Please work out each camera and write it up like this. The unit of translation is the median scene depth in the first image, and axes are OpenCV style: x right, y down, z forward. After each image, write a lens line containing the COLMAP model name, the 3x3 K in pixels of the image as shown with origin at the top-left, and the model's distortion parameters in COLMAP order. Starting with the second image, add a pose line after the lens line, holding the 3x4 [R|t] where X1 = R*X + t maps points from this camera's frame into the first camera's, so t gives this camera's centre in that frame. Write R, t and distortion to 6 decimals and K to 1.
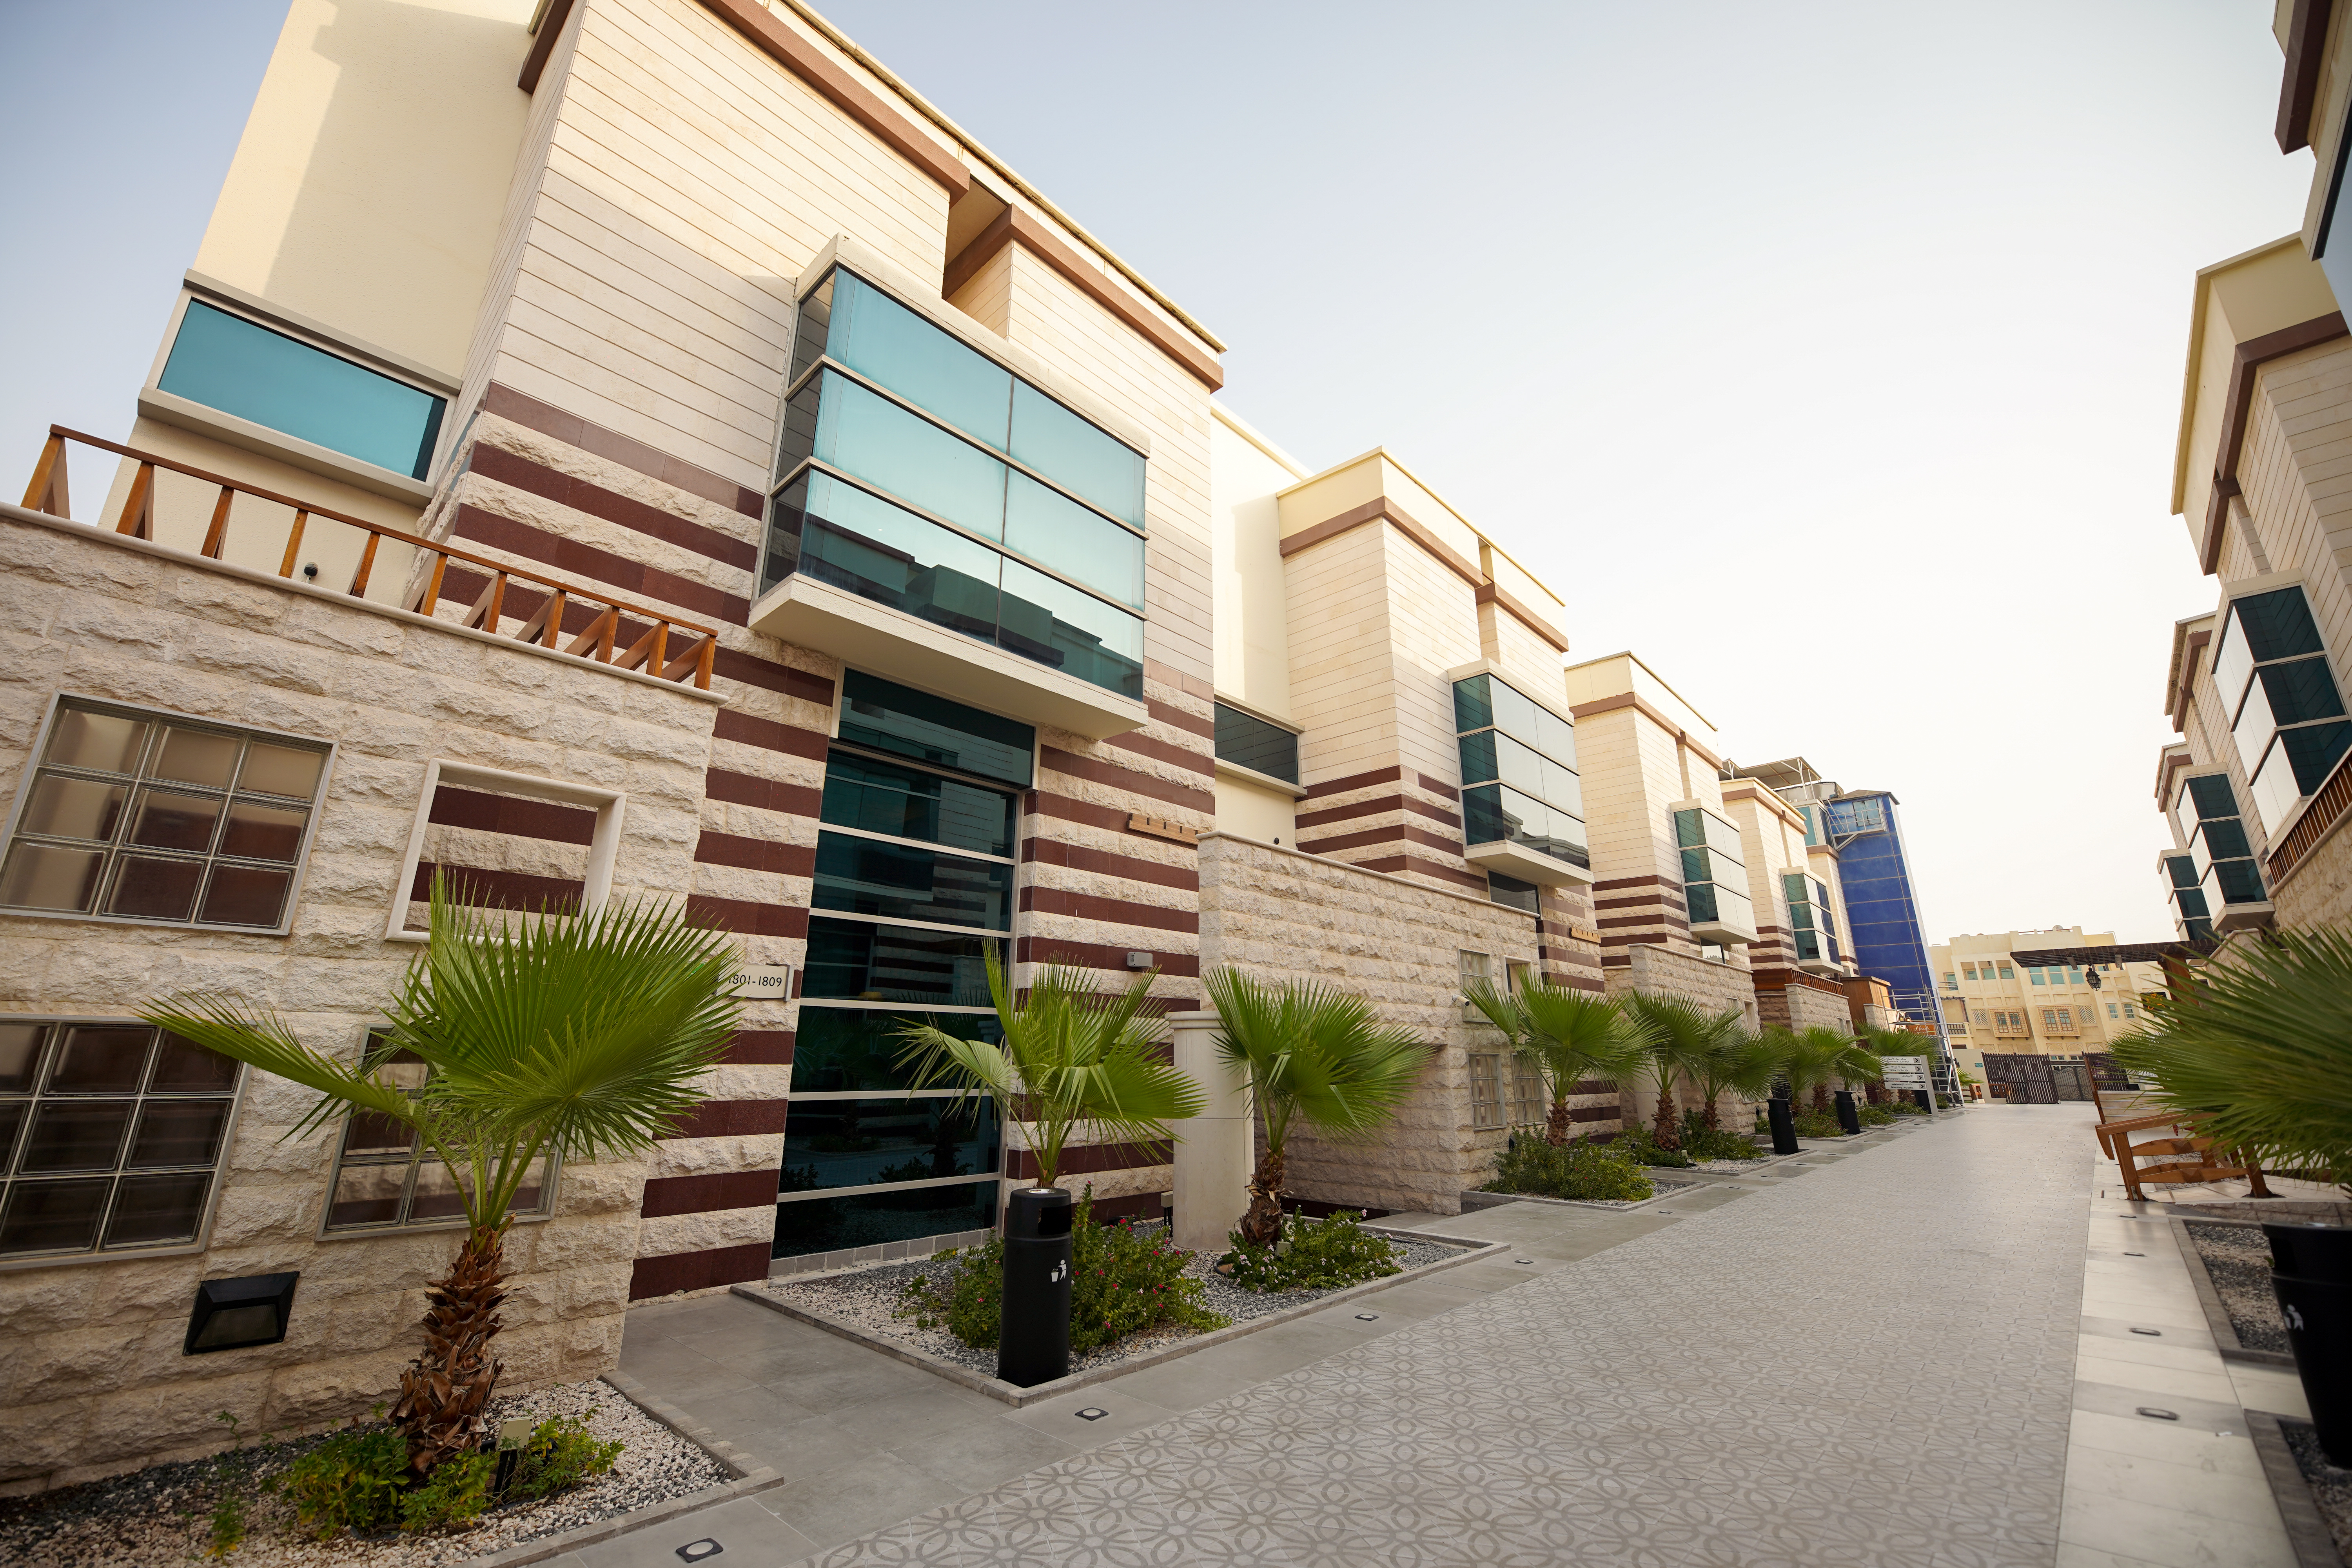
lens RADIAL K [[941.6, 0, 1163.0], [0, 941.6, 786.7], [0, 0, 1]] dist [-0.011319, -0.000251]
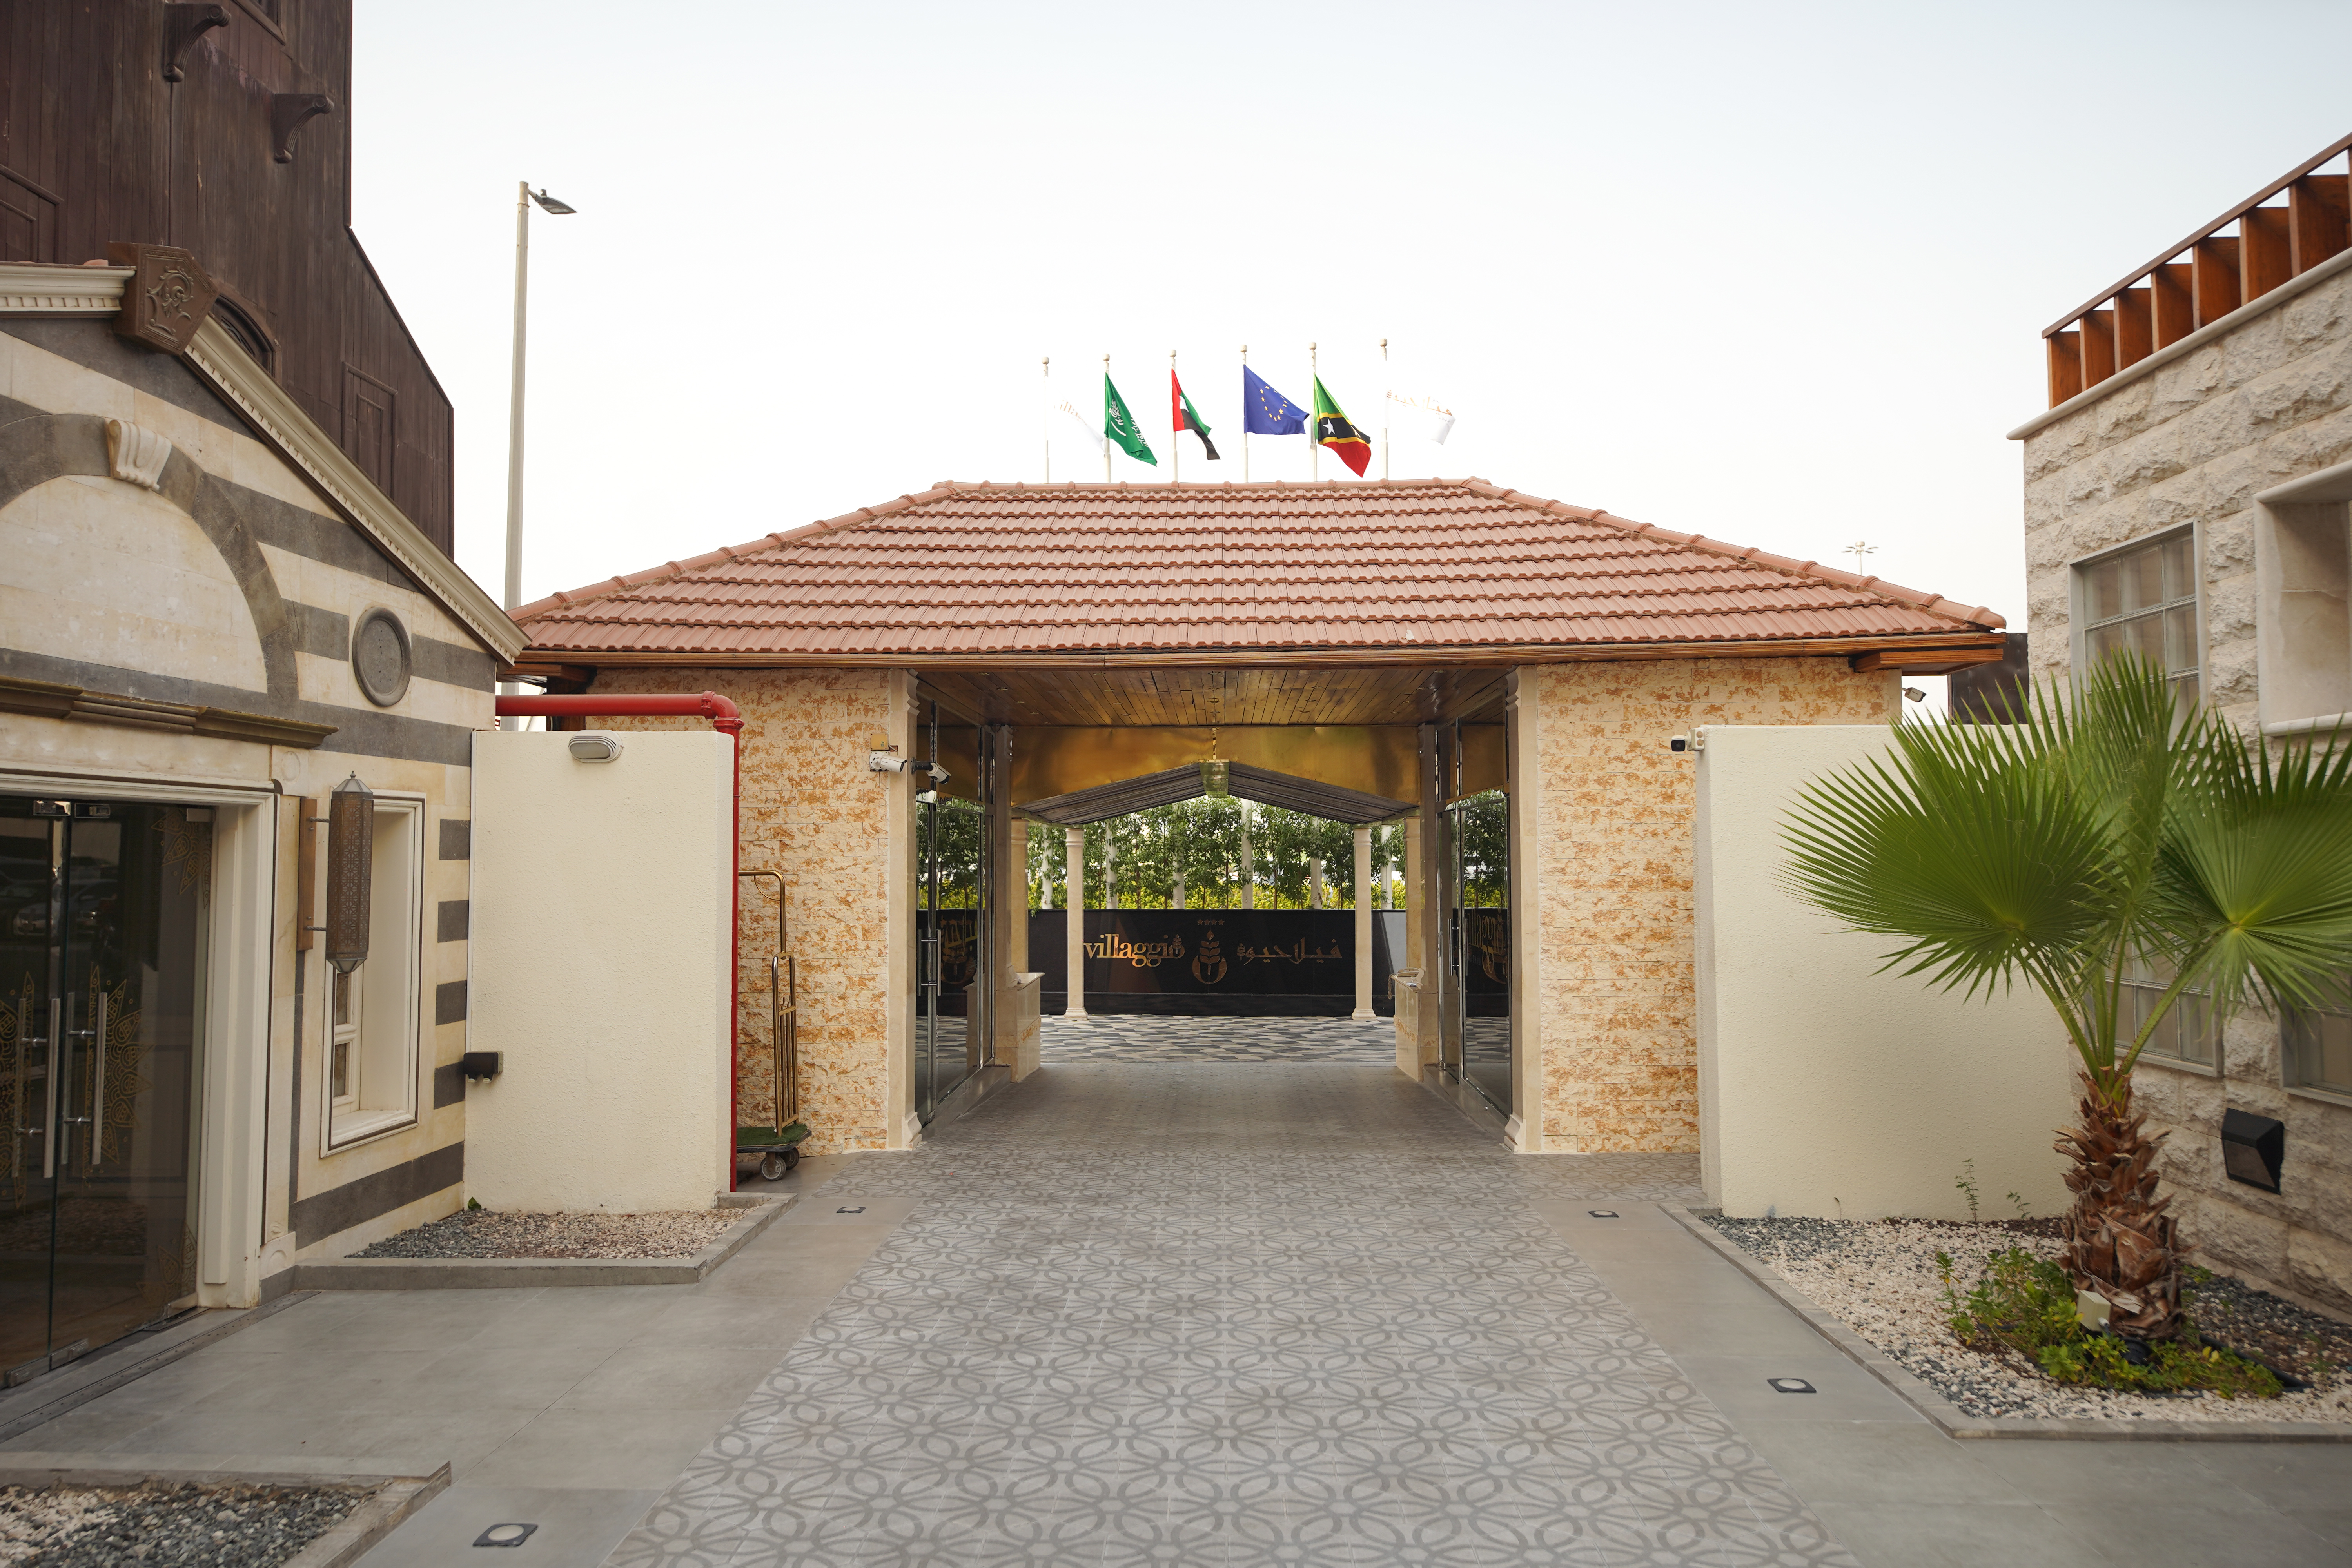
lens RADIAL K [[1555.5, 0, 1171.4], [0, 1555.5, 777.8], [0, 0, 1]] dist [0.005019, 0.001503]
pose [[-0.738773, -0.027142, -0.673407, 0.917185], [0.196525, 0.947088, -0.253775, 0.435610], [0.644664, -0.319823, -0.694349, 1.632253]]
